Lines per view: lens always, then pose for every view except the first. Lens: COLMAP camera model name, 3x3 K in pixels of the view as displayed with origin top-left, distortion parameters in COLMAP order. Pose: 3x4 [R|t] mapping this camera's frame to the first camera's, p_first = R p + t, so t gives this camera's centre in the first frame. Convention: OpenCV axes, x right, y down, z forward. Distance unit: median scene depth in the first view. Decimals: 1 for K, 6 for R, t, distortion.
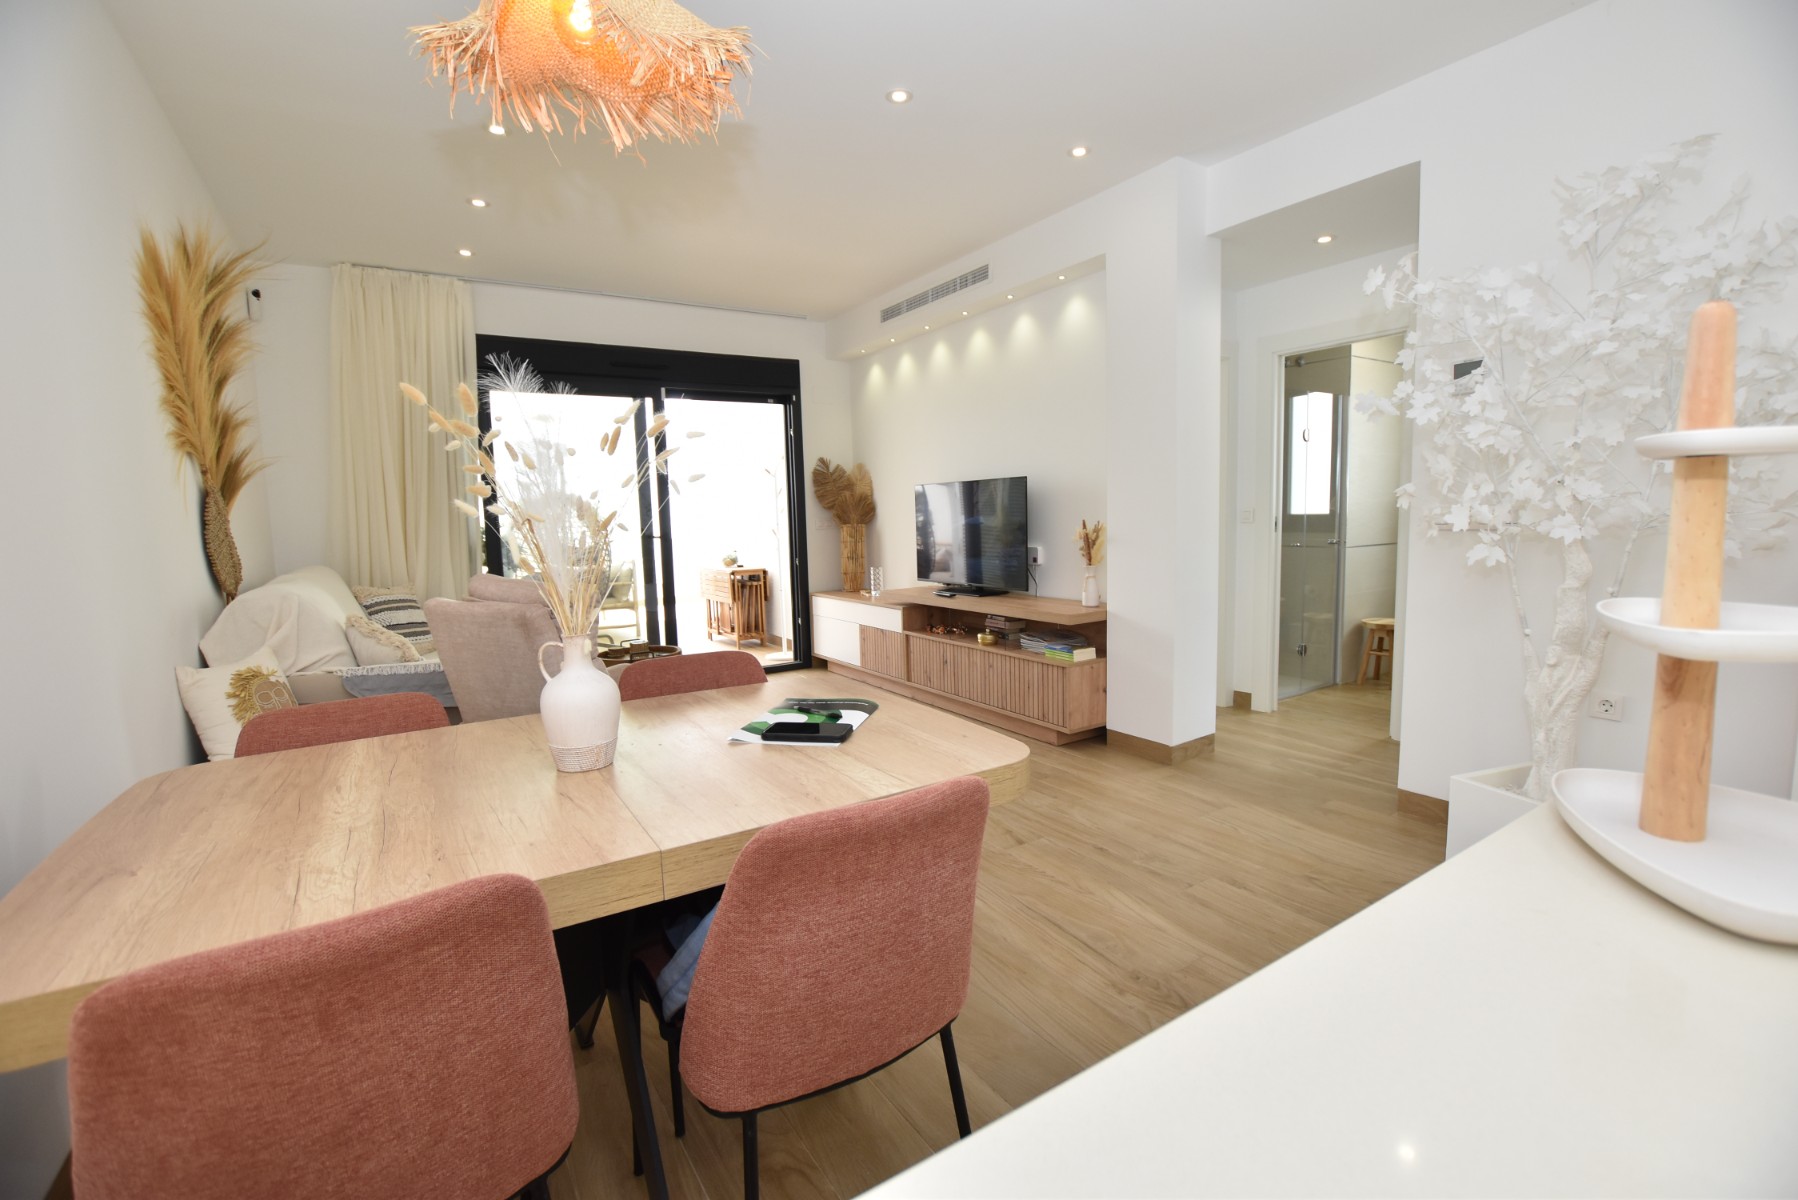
lens RADIAL K [[793.4, 0, 906.3], [0, 793.4, 602.0], [0, 0, 1]] dist [-0.033504, 0.006031]
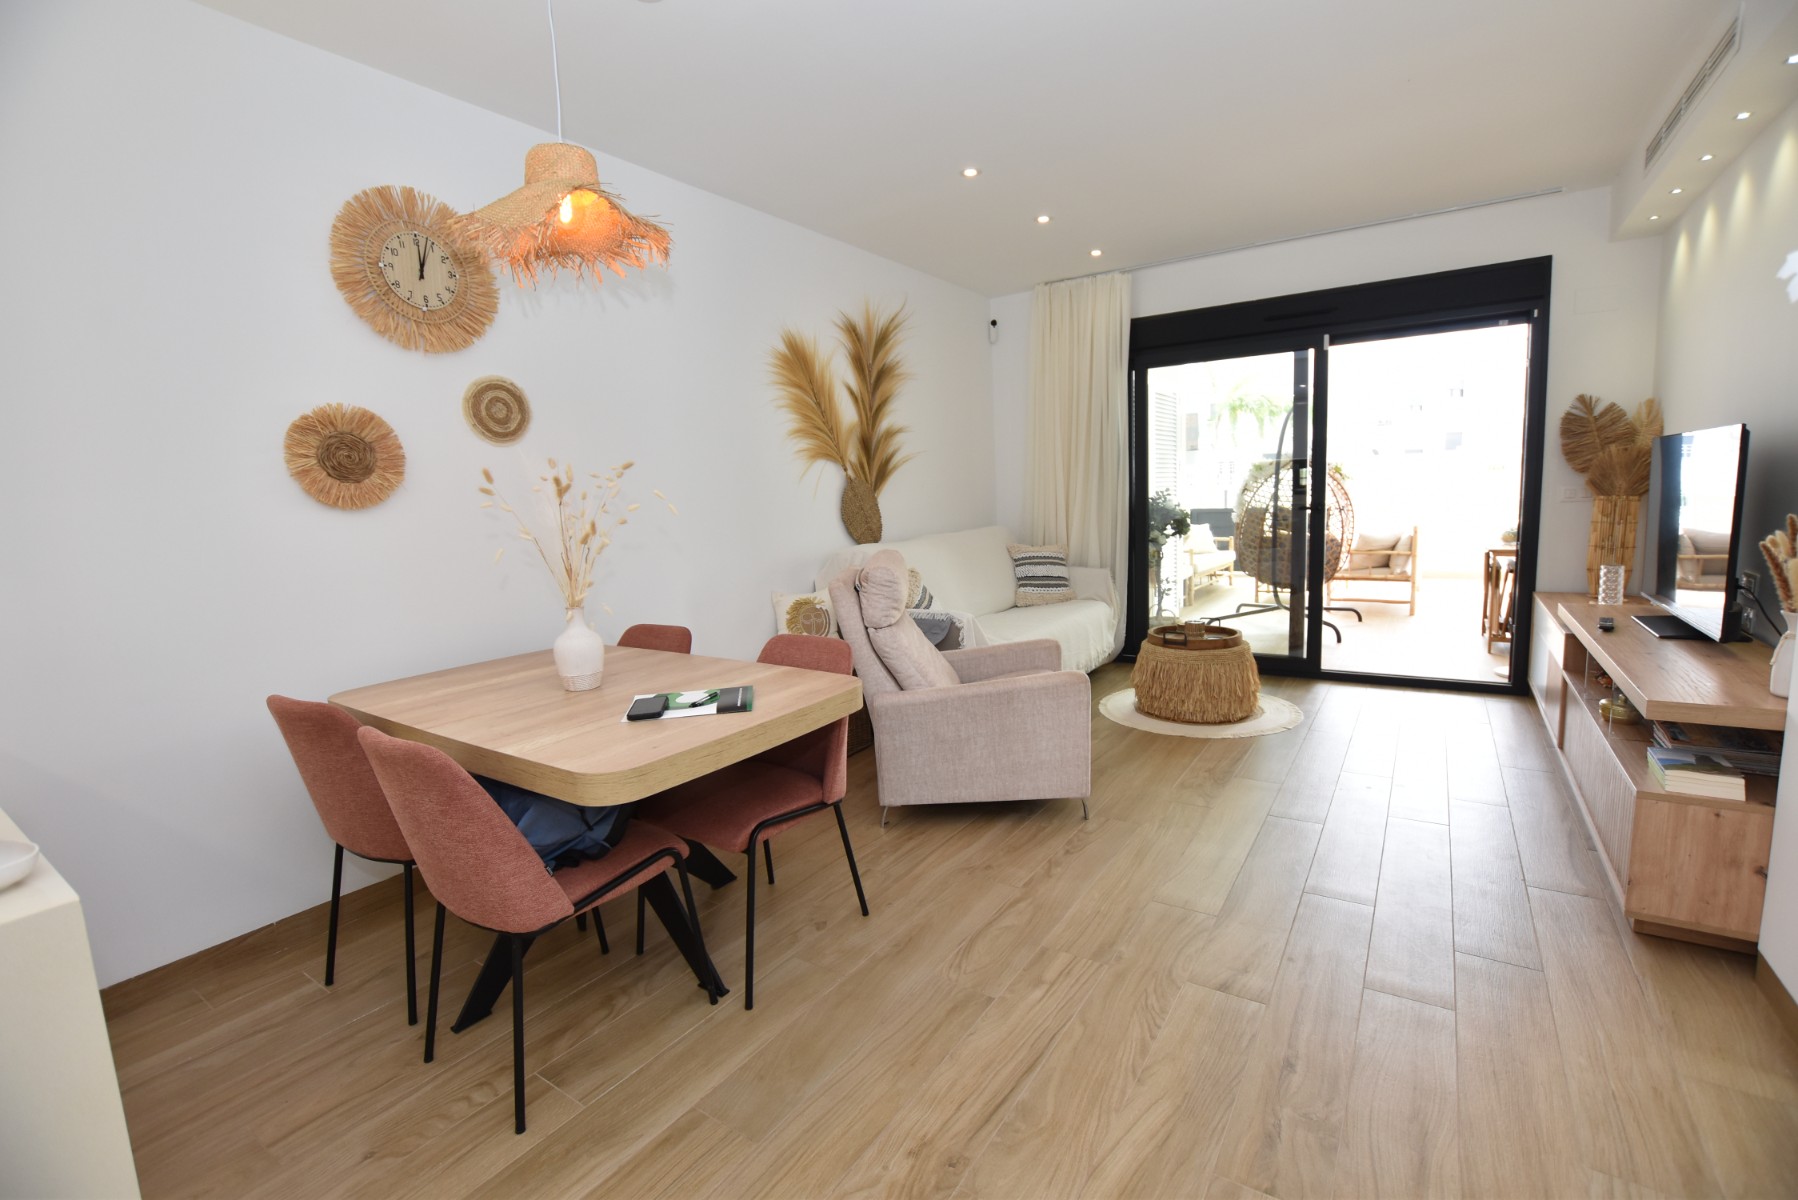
lens RADIAL K [[793.4, 0, 902.8], [0, 793.4, 596.7], [0, 0, 1]] dist [-0.033504, 0.006031]
pose [[0.393547, 0.131157, -0.909900, 0.326195], [-0.070222, 0.991167, 0.112499, -0.051636], [0.916619, 0.019621, 0.399281, 0.239837]]
